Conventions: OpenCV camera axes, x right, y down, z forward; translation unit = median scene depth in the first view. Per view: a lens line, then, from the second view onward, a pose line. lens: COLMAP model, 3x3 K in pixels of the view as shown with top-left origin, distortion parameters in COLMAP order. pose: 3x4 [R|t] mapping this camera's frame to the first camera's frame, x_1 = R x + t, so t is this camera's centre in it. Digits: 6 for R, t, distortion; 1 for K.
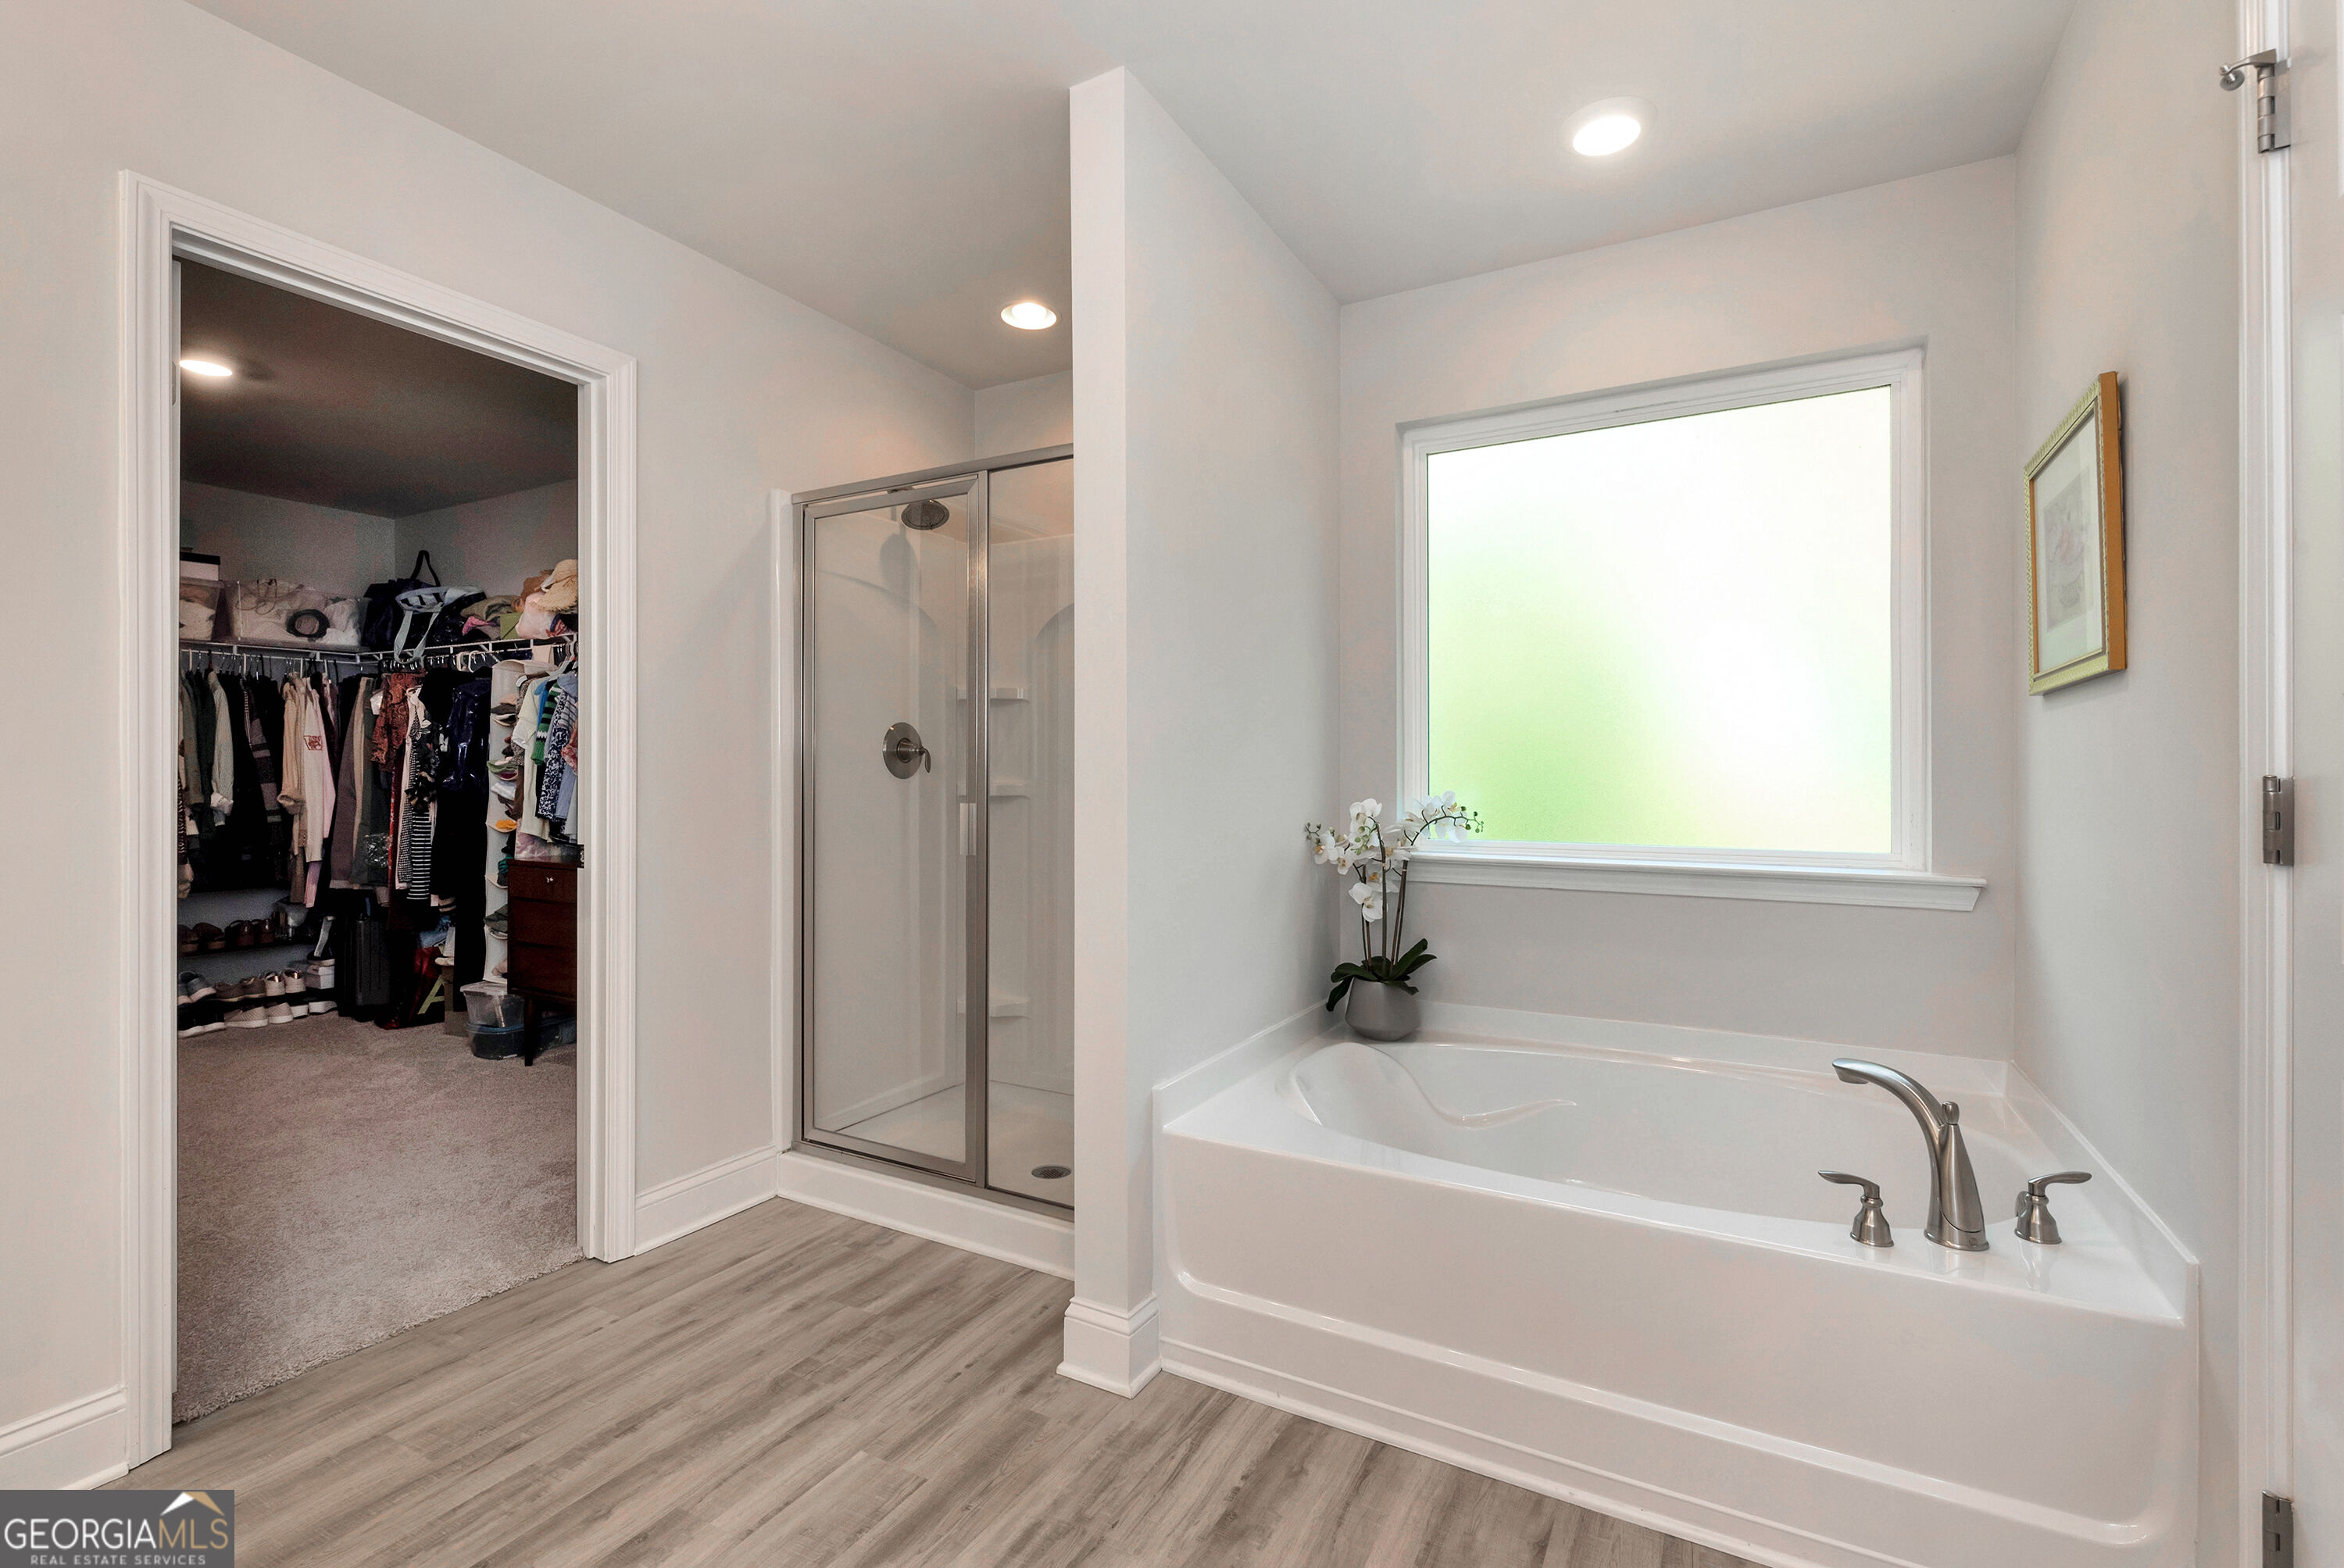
lens RADIAL K [[1052.7, 0, 1180.6], [0, 1052.7, 780.2], [0, 0, 1]] dist [0.006510, -0.000003]
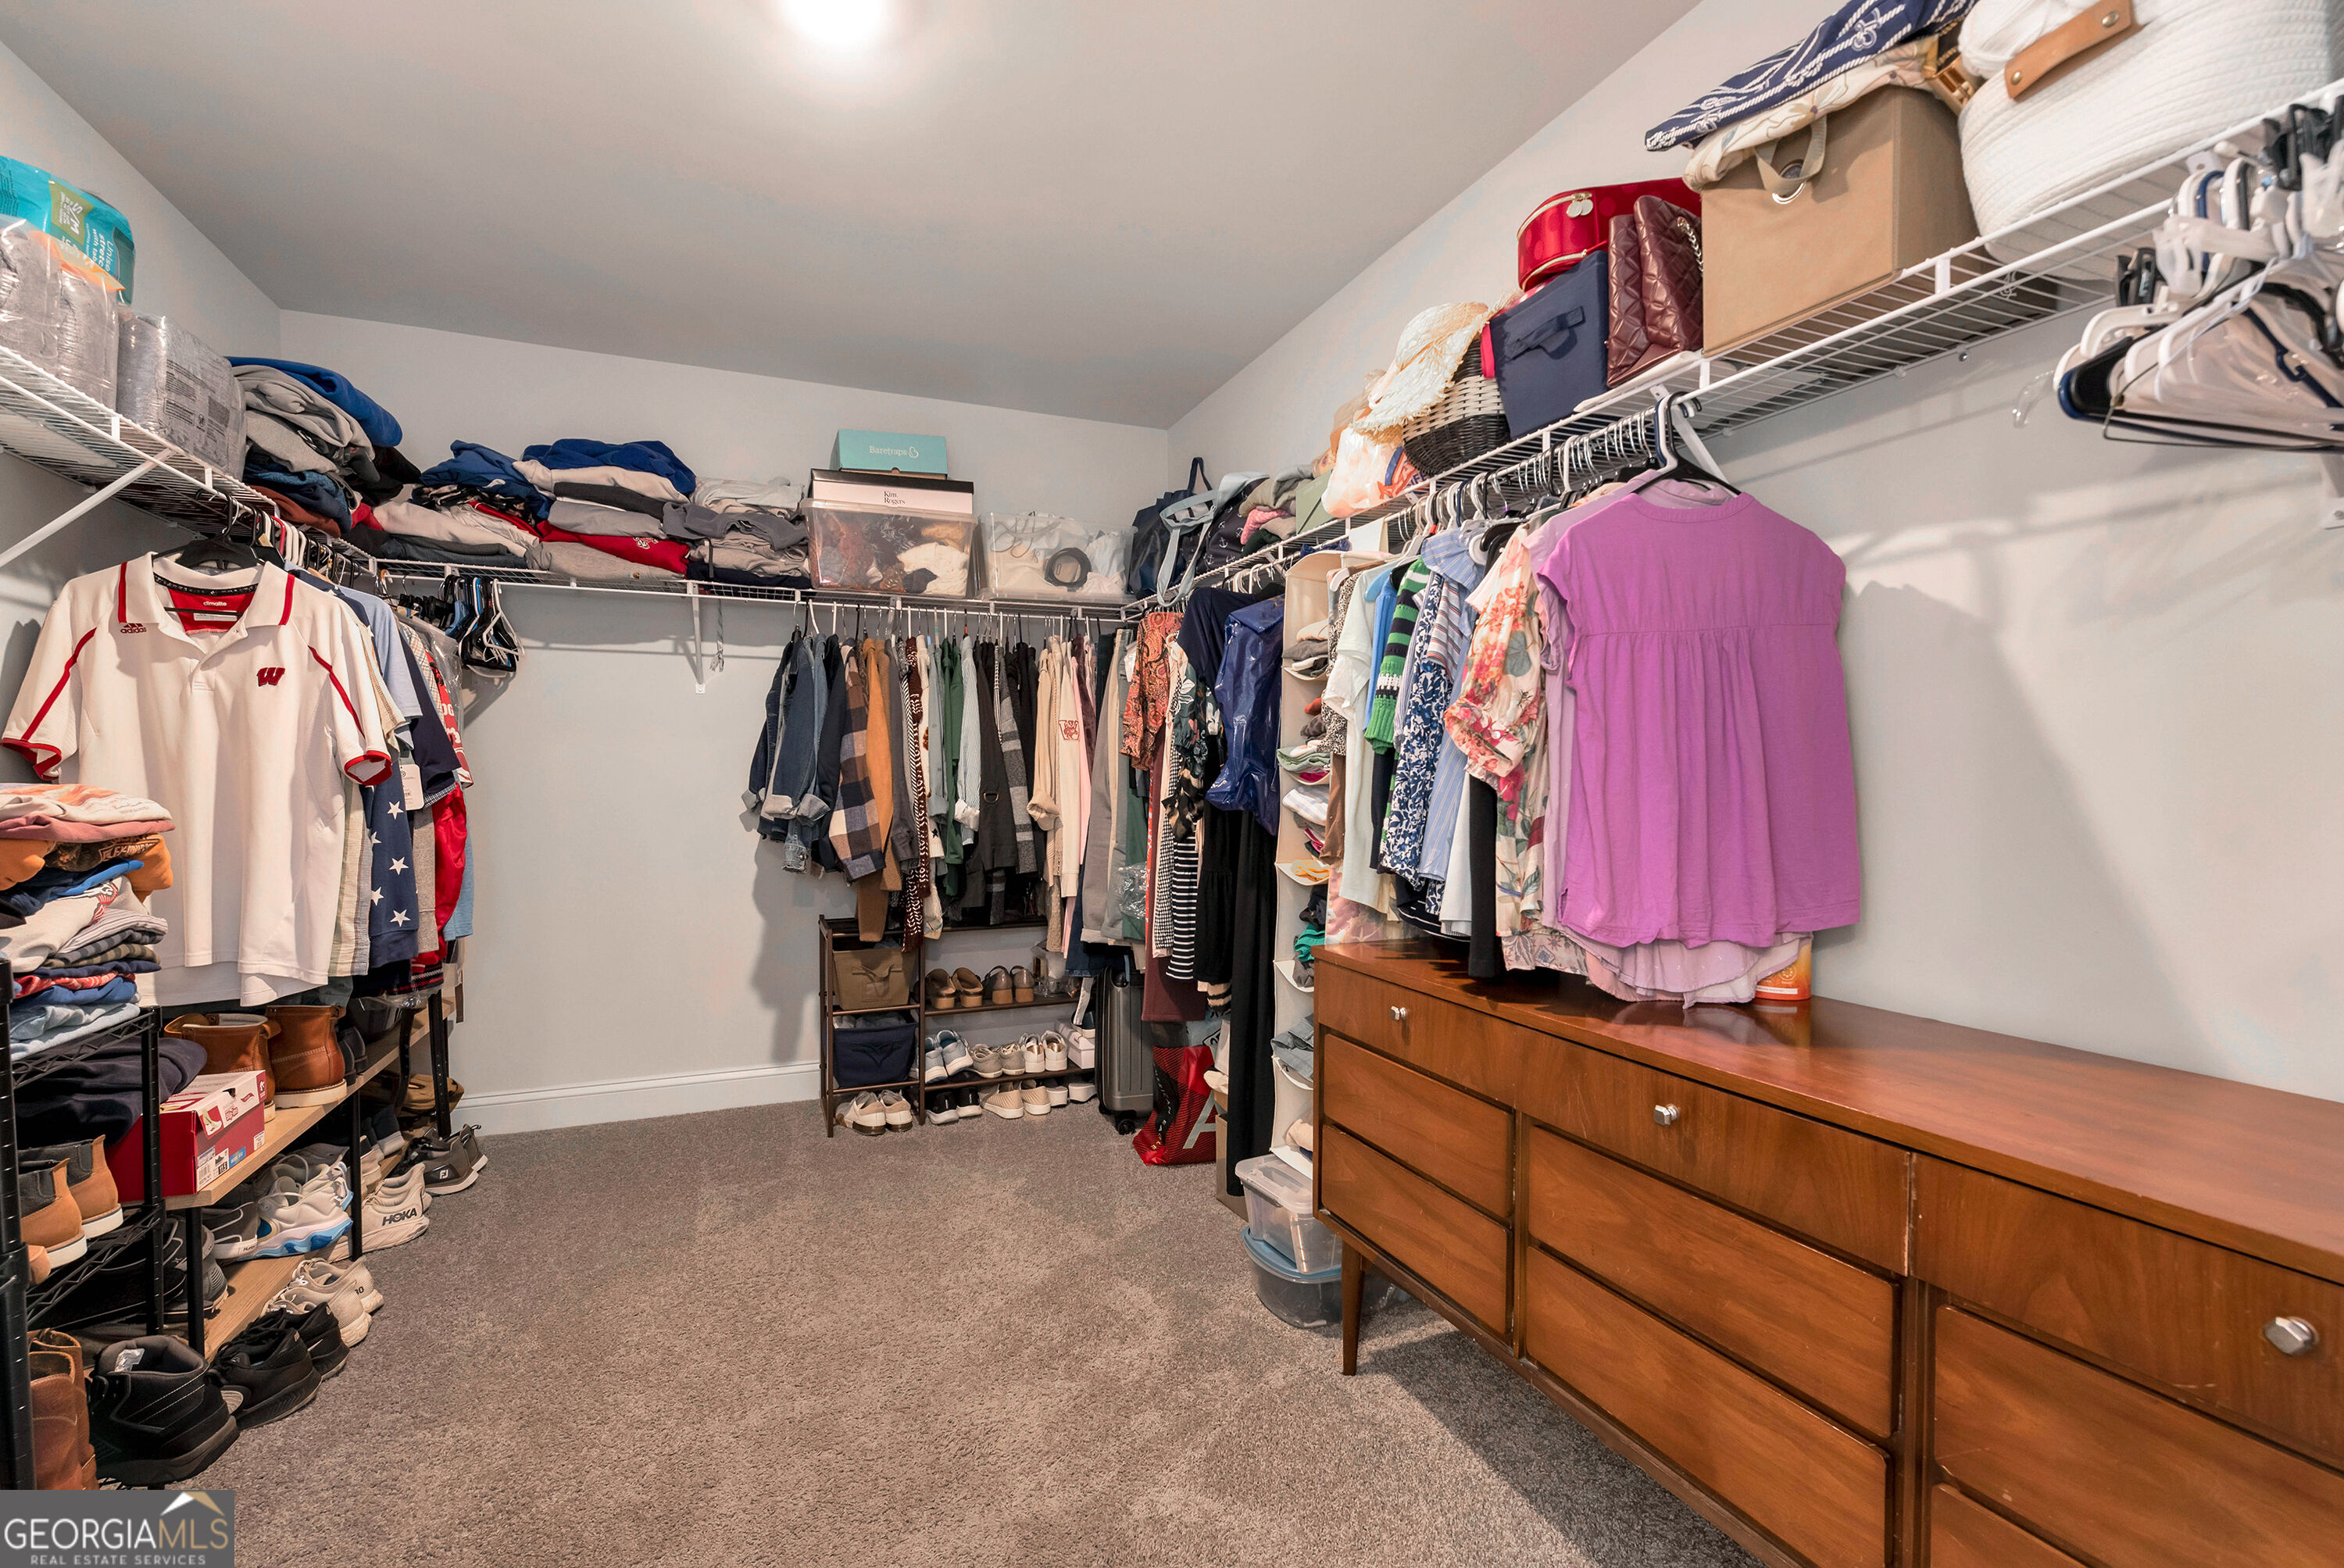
lens RADIAL K [[1052.7, 0, 1180.6], [0, 1052.7, 780.2], [0, 0, 1]] dist [0.006510, -0.000003]
pose [[0.791028, 0.001952, -0.611776, -0.344960], [-0.000877, 0.999998, 0.002057, -0.003139], [0.611779, -0.001091, 0.791028, 0.511844]]
